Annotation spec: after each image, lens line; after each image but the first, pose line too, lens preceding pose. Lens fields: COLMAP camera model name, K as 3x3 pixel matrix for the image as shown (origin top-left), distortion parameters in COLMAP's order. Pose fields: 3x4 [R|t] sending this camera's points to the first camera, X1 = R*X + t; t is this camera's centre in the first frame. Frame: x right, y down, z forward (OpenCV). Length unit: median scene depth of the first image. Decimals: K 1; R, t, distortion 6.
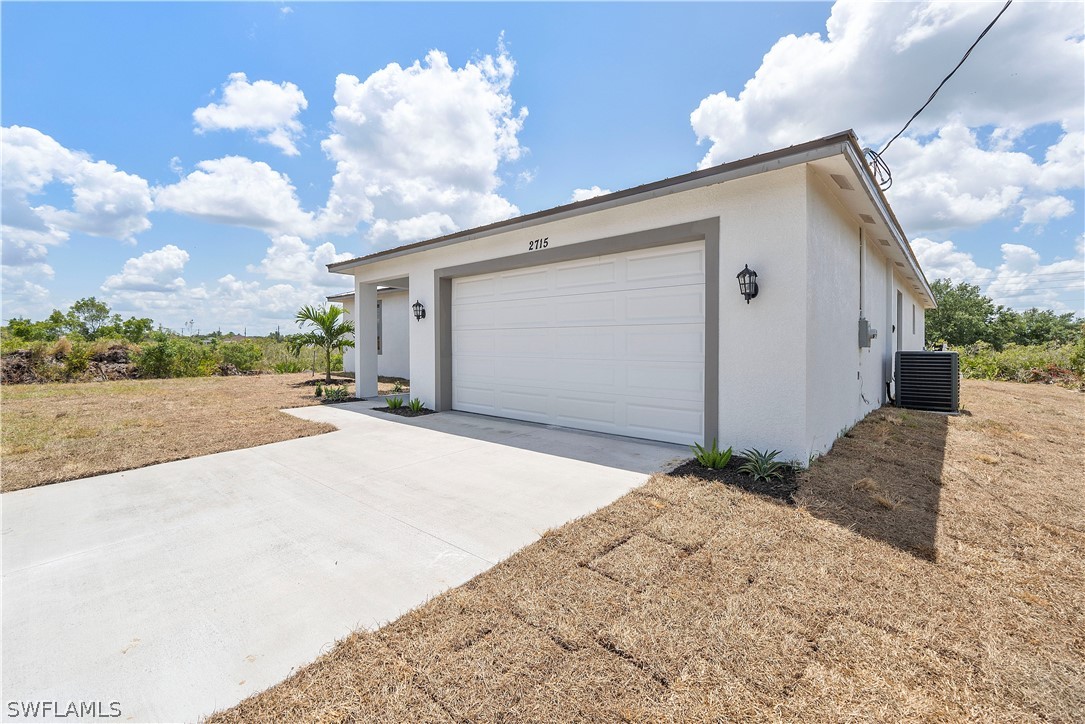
lens RADIAL K [[457.1, 0, 544.4], [0, 457.1, 356.9], [0, 0, 1]] dist [-0.007924, -0.000236]
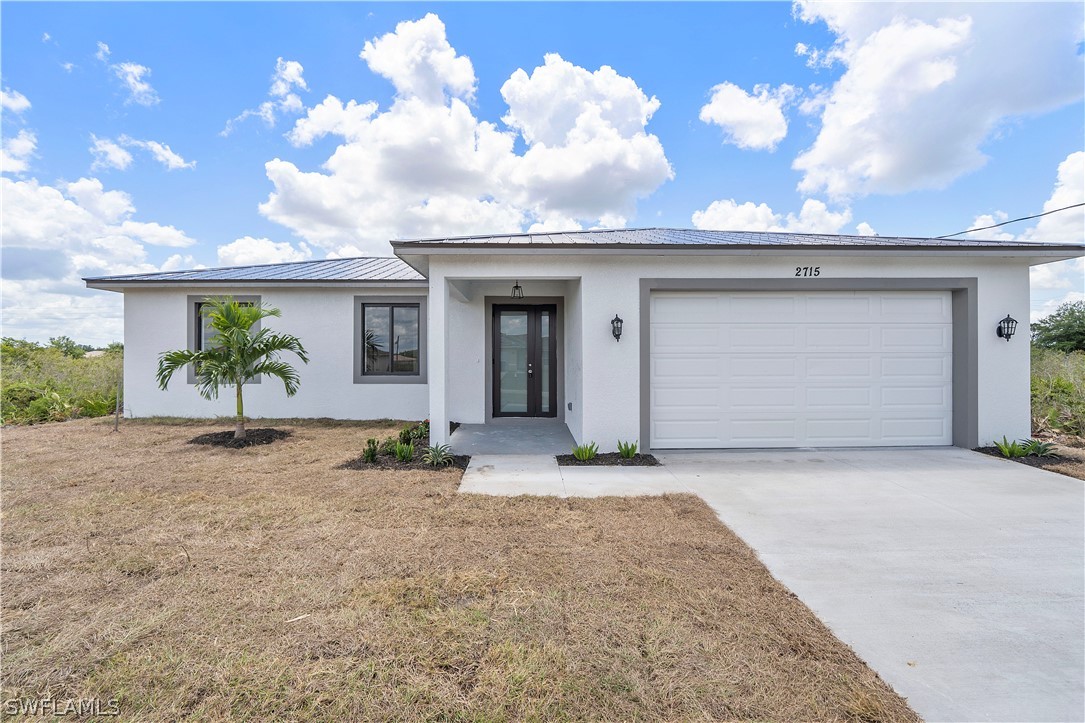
lens RADIAL K [[461.7, 0, 554.8], [0, 461.7, 363.7], [0, 0, 1]] dist [-0.017033, -0.000128]
pose [[0.736525, -0.022433, 0.676039, -1.112781], [0.023720, 0.999692, 0.007330, -0.062570], [-0.675995, 0.010637, 0.736830, 0.625146]]
